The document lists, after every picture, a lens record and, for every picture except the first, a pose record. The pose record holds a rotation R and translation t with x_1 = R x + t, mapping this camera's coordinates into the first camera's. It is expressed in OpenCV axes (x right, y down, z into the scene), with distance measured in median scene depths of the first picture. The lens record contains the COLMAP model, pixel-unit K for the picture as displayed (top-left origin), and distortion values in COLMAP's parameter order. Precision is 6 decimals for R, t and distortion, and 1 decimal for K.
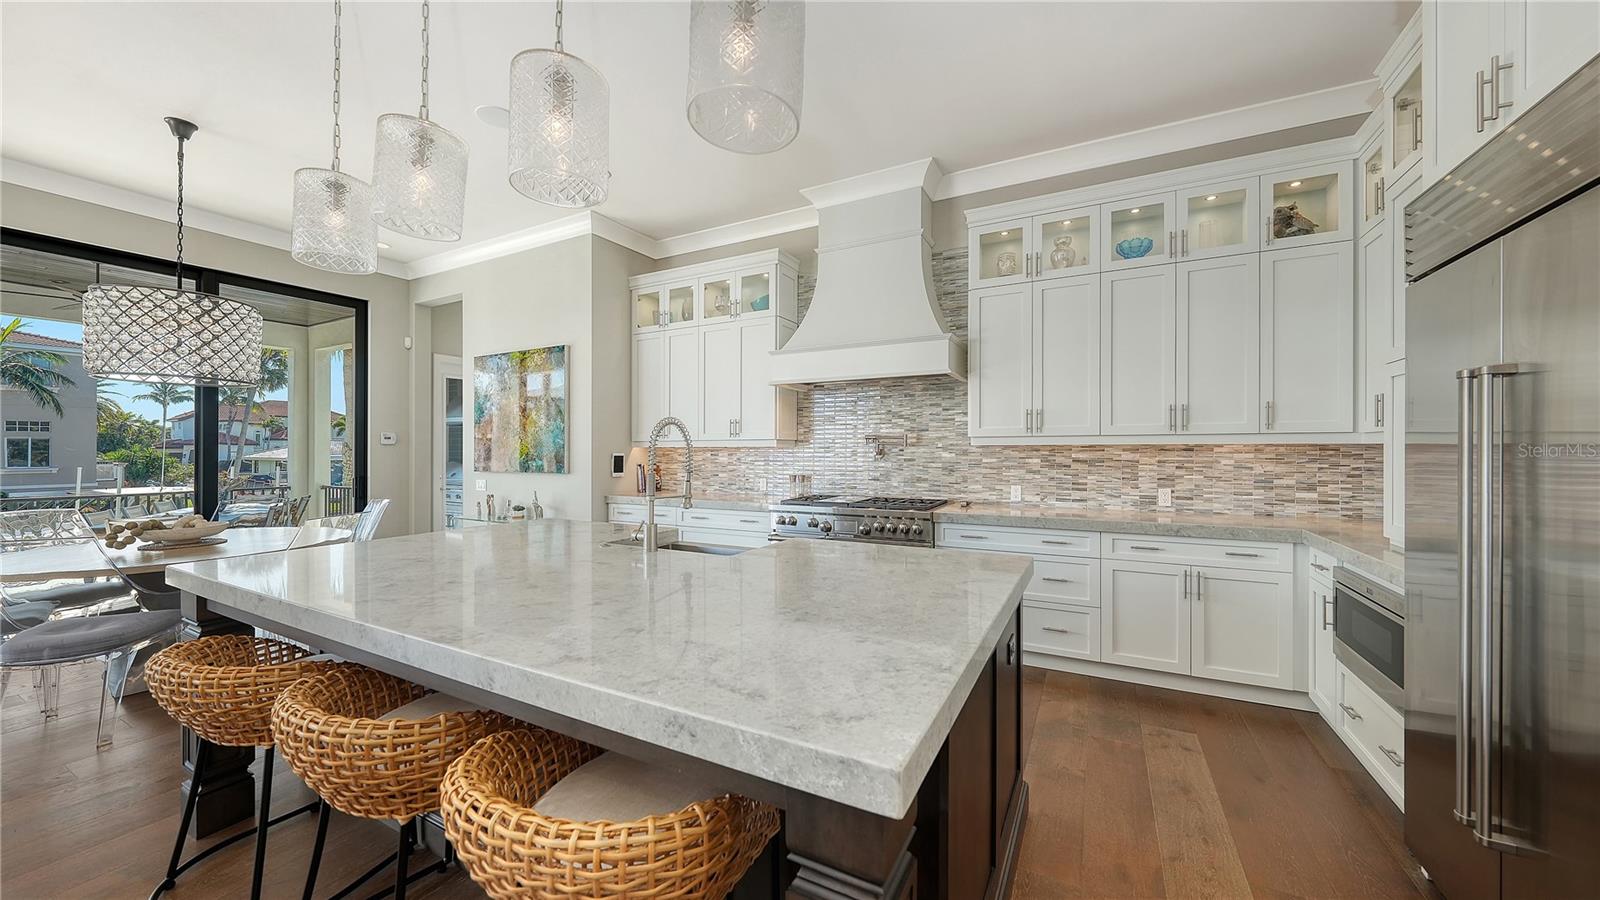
lens RADIAL K [[554.0, 0, 800.6], [0, 554.0, 459.8], [0, 0, 1]] dist [-0.006106, 0.000001]
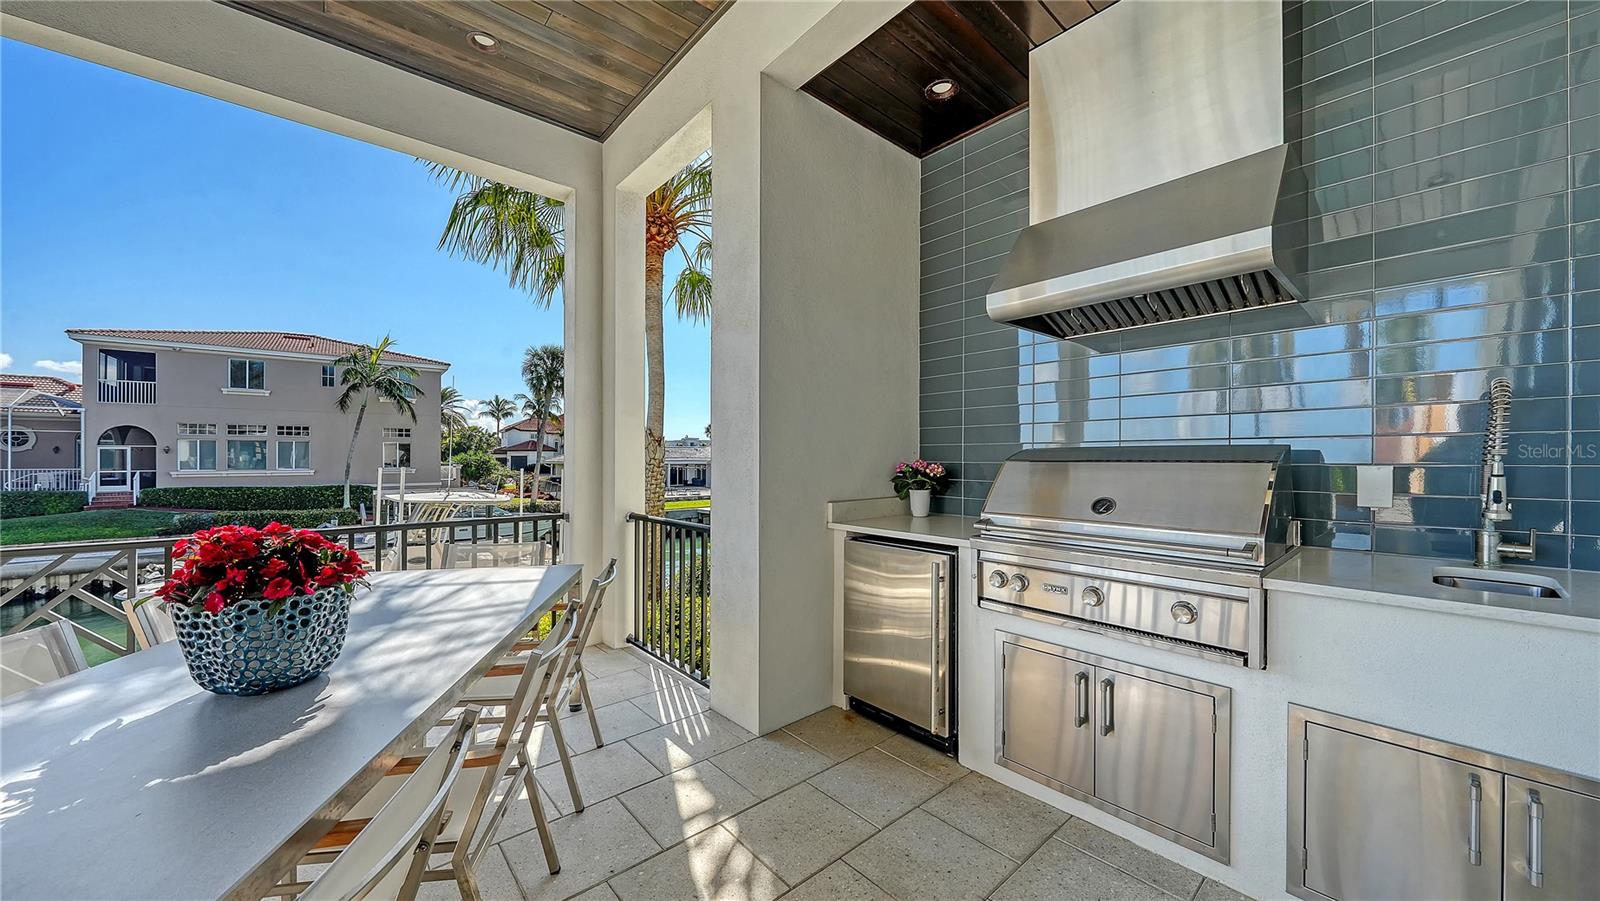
lens RADIAL K [[555.5, 0, 803.4], [0, 555.5, 467.1], [0, 0, 1]] dist [-0.002596, -0.000226]
pose [[0.935380, 0.007744, -0.353559, -0.193248], [-0.007652, 0.999969, 0.001658, 0.003199], [0.353561, 0.001155, 0.935411, 0.211738]]
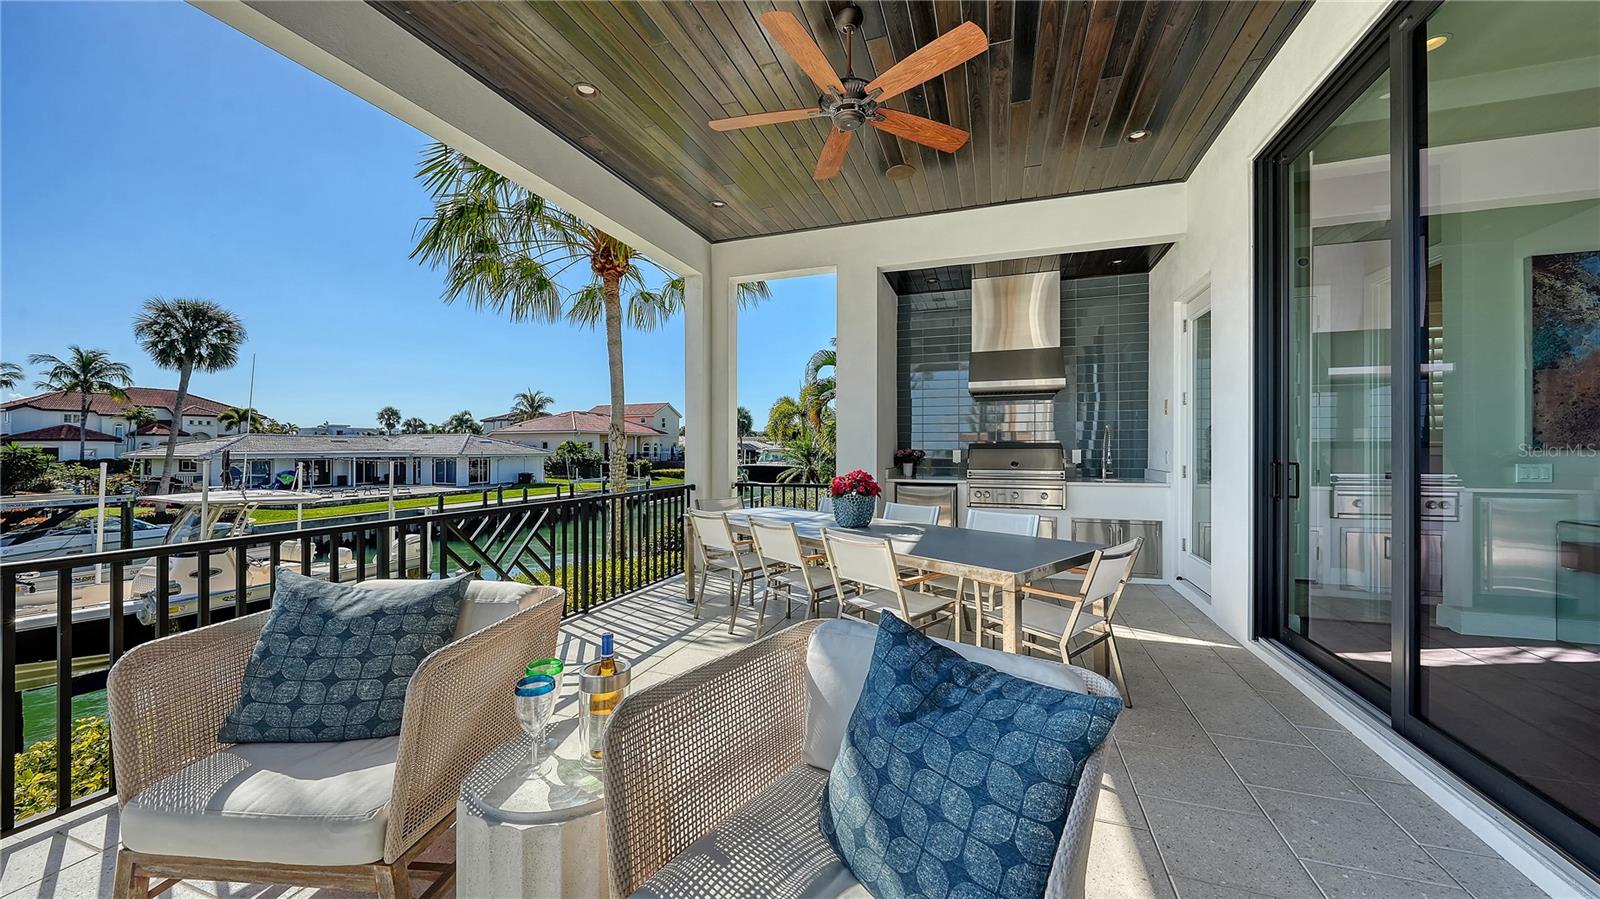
lens RADIAL K [[554.0, 0, 805.6], [0, 554.0, 445.9], [0, 0, 1]] dist [-0.006106, 0.000001]
pose [[0.989123, 0.000894, 0.147089, -0.278819], [0.002471, 0.999739, -0.022697, 0.005586], [-0.147071, 0.022814, 0.988863, 0.113581]]
